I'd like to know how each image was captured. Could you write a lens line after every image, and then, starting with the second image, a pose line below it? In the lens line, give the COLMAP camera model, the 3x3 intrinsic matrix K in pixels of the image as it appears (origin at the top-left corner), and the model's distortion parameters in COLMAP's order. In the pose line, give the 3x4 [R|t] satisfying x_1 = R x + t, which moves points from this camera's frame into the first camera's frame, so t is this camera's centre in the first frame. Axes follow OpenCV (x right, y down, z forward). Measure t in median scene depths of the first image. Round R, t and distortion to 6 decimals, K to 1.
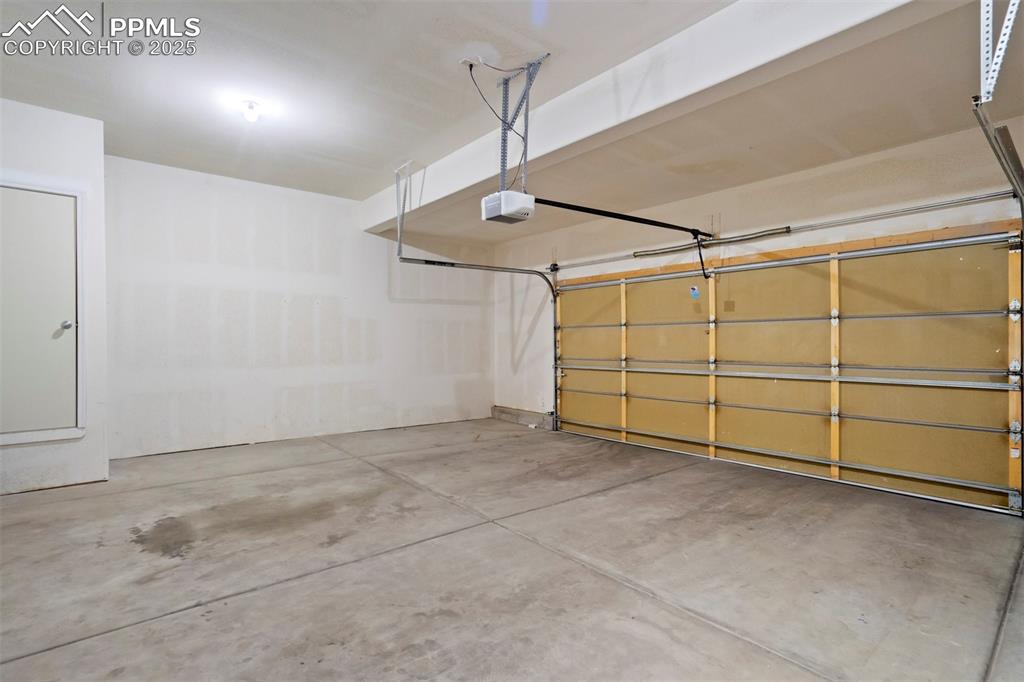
lens RADIAL K [[484.5, 0, 516.6], [0, 484.5, 343.4], [0, 0, 1]] dist [-0.041847, 0.018792]
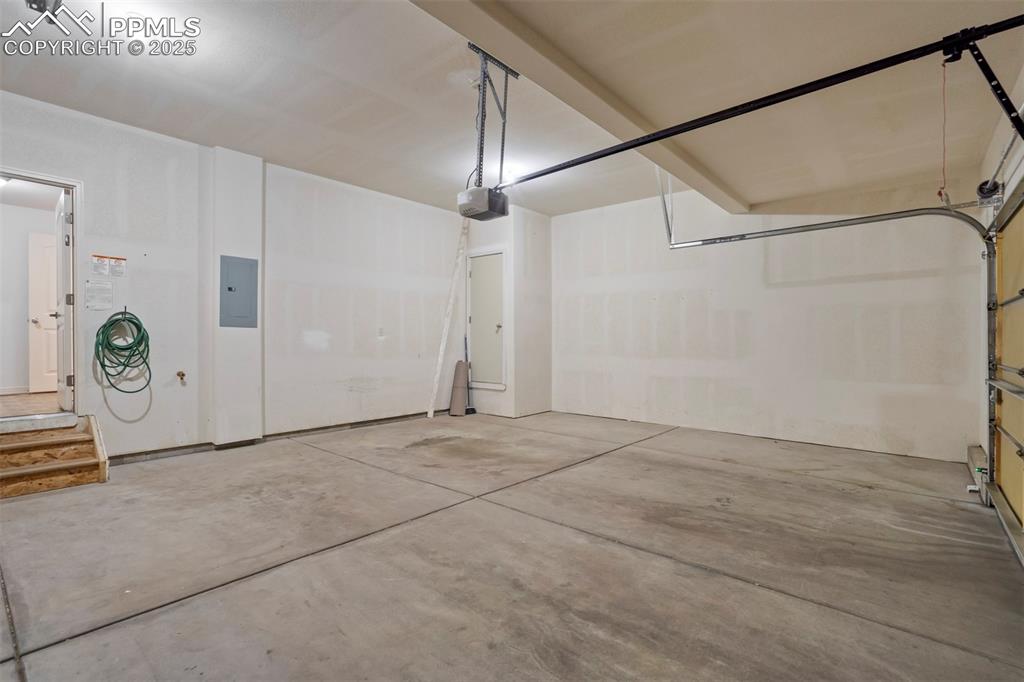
lens RADIAL K [[484.5, 0, 515.7], [0, 484.5, 339.9], [0, 0, 1]] dist [-0.041847, 0.018792]
pose [[0.171555, 0.001755, -0.985173, 0.986611], [-0.002163, 0.999997, 0.001405, 0.009781], [0.985172, 0.001890, 0.171558, 0.852814]]
